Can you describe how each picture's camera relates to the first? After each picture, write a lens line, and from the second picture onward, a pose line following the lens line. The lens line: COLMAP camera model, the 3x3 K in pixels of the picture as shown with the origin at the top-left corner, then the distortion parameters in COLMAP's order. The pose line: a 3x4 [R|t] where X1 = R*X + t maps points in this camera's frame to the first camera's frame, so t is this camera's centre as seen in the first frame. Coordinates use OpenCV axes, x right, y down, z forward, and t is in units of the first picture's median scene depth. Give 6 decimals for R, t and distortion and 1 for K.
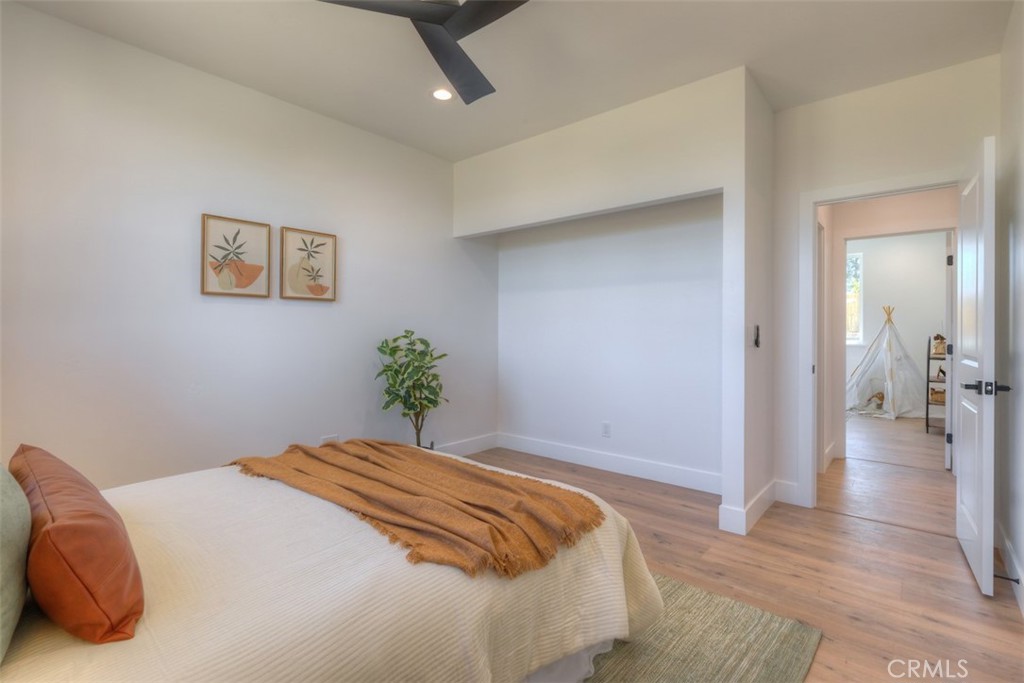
lens RADIAL K [[472.3, 0, 508.1], [0, 472.3, 337.3], [0, 0, 1]] dist [-0.000681, 0.000193]
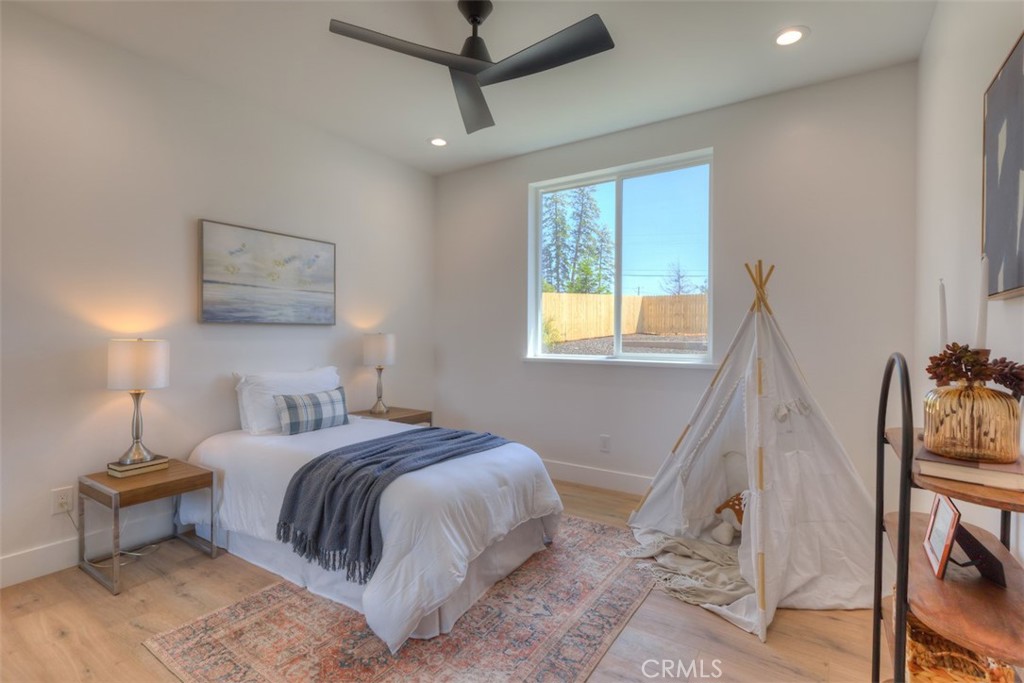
lens RADIAL K [[472.3, 0, 513.3], [0, 472.3, 341.3], [0, 0, 1]] dist [-0.000681, 0.000193]
pose [[0.990947, -0.006392, 0.134099, 1.354573], [0.004807, 0.999915, 0.012140, -0.028065], [-0.134165, -0.011386, 0.990894, 1.585076]]
